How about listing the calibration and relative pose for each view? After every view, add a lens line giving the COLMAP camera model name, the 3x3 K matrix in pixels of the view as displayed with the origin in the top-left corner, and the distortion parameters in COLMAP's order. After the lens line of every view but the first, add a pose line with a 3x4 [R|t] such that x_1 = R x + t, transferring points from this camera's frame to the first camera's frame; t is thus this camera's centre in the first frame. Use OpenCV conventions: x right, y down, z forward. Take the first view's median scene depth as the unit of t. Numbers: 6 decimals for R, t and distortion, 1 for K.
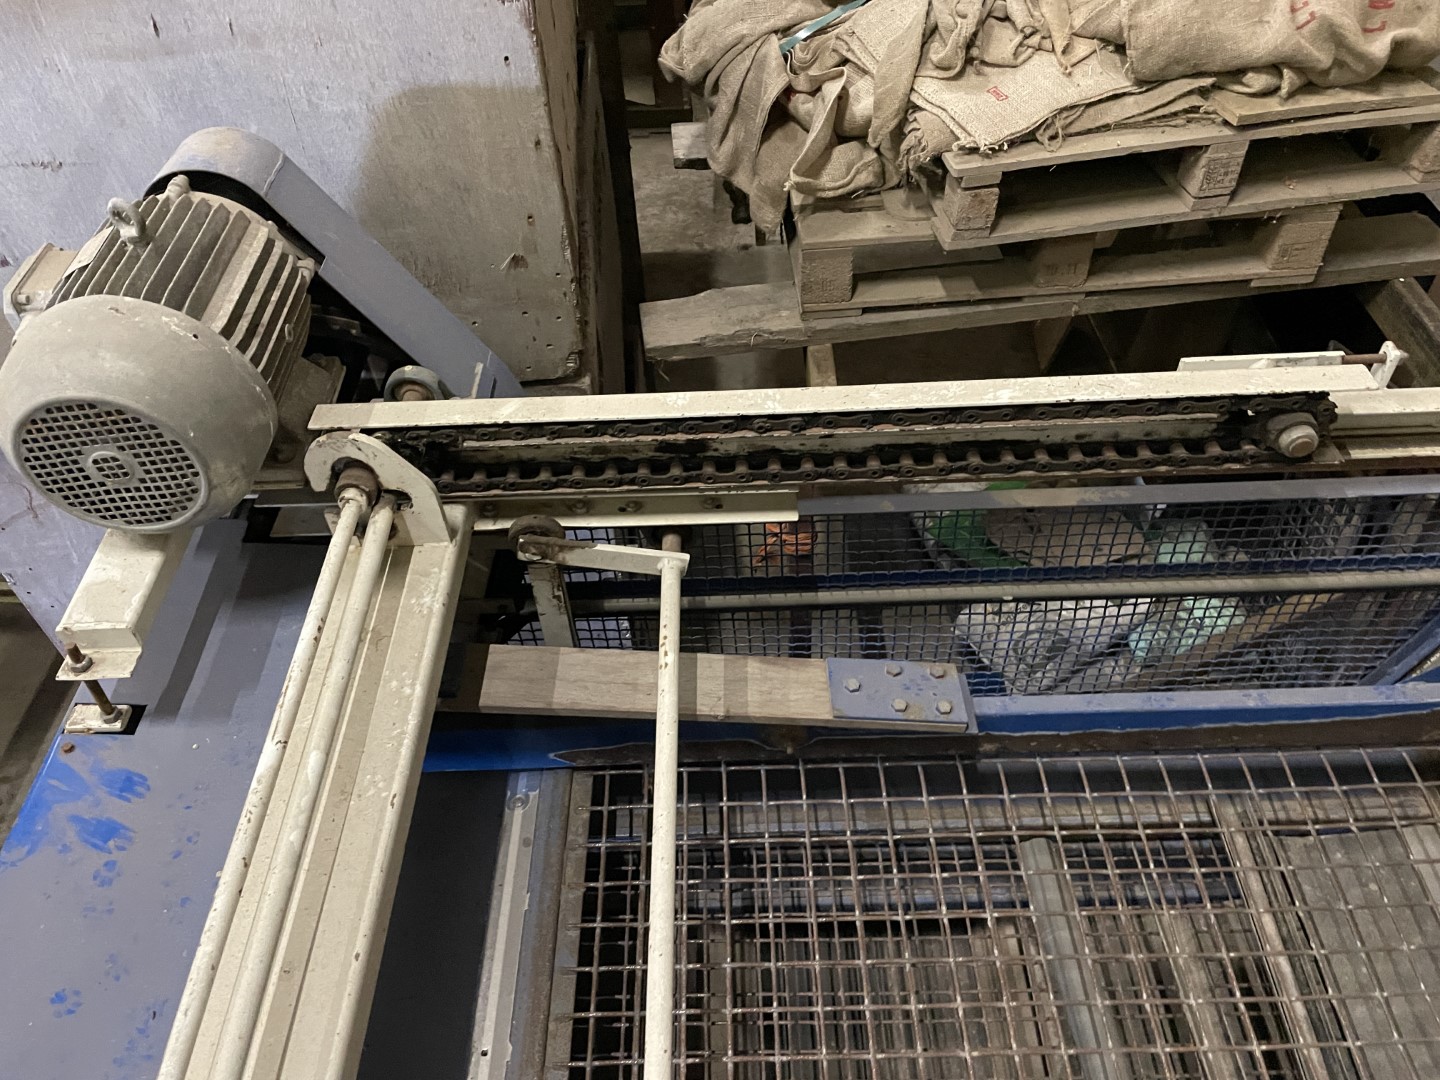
lens RADIAL K [[1051.2, 0, 720.0], [0, 1051.2, 540.0], [0, 0, 1]] dist [0.004547, -0.000361]
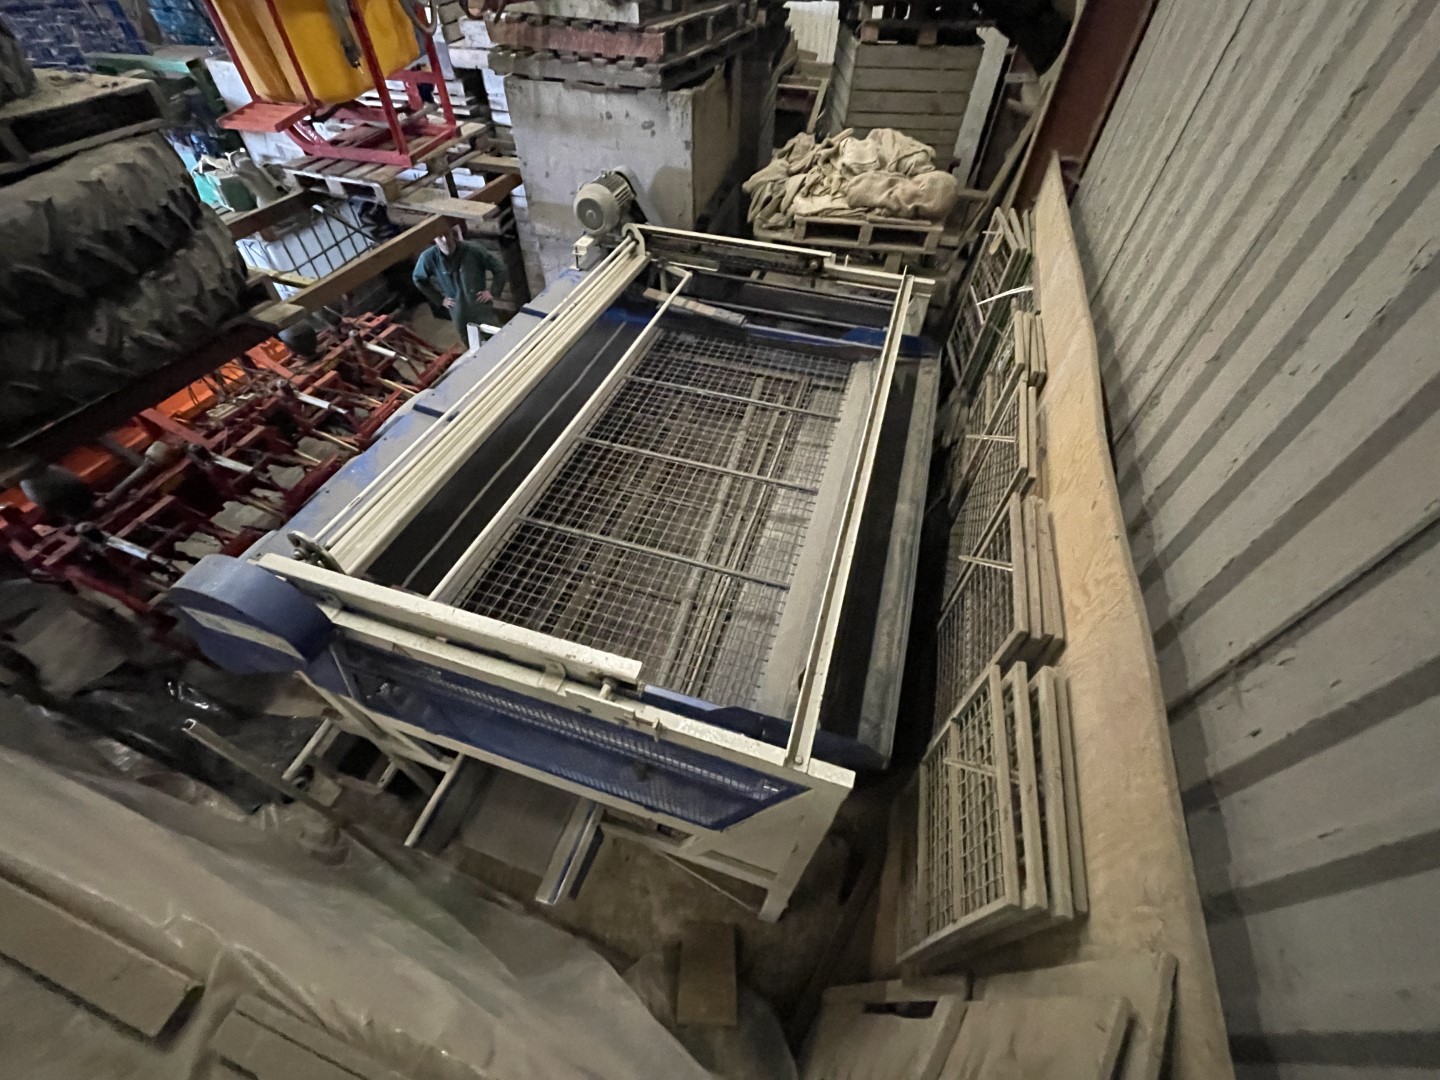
lens RADIAL K [[581.6, 0, 720.0], [0, 581.6, 540.0], [0, 0, 1]] dist [-0.000693, -0.000053]
pose [[0.938578, 0.287014, -0.191555, 0.912516], [-0.280645, 0.957922, 0.060191, 0.943801], [0.200771, -0.002735, 0.979634, -1.505250]]
